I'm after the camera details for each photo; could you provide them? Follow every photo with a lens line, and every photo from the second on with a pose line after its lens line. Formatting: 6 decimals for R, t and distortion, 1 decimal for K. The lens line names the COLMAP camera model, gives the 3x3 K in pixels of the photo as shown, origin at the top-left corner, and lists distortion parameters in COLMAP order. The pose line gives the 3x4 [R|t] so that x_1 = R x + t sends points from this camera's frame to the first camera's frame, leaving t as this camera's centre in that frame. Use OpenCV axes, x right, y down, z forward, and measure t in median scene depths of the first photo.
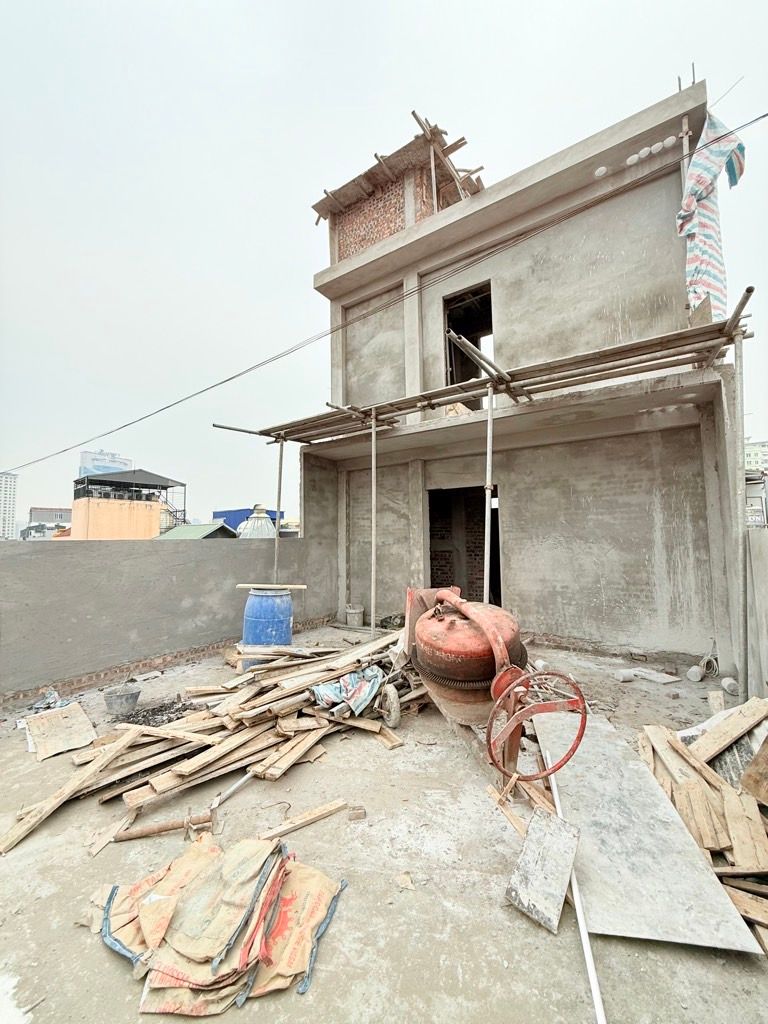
lens RADIAL K [[407.0, 0, 384.5], [0, 407.0, 511.7], [0, 0, 1]] dist [-0.000438, -0.000049]
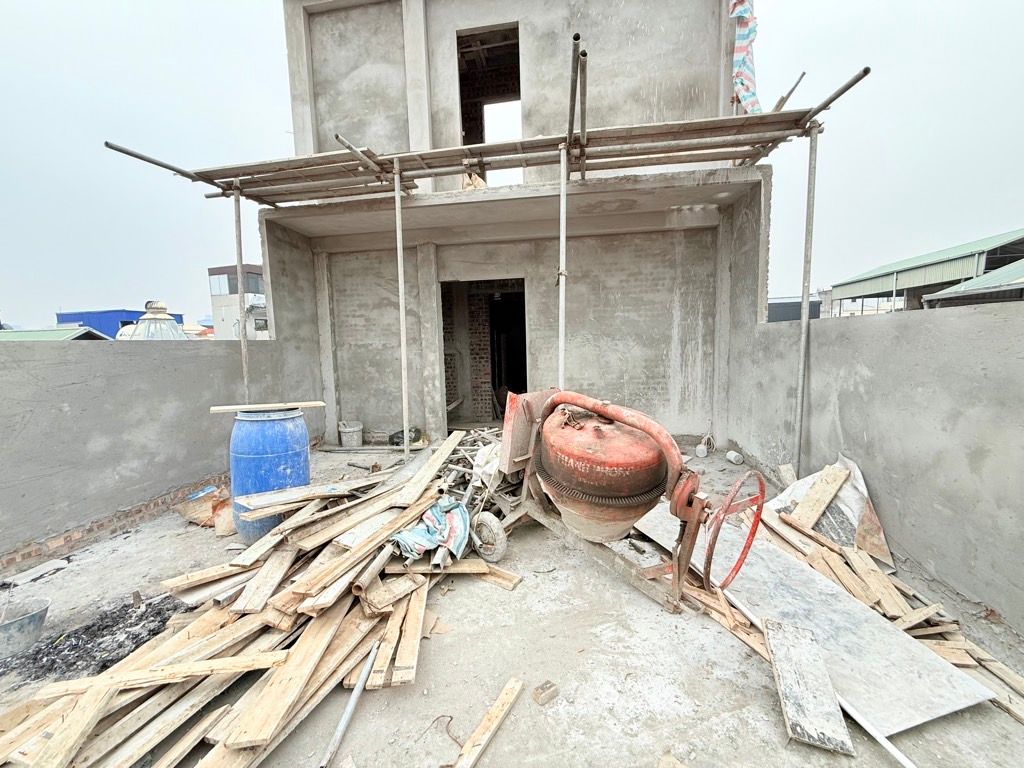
lens RADIAL K [[407.0, 0, 510.9], [0, 407.0, 385.5], [0, 0, 1]] dist [-0.000438, -0.000049]
pose [[0.902908, -0.057918, 0.425913, -0.183292], [-0.011075, 0.987417, 0.157753, 0.033036], [-0.429690, -0.147153, 0.890905, 0.201741]]
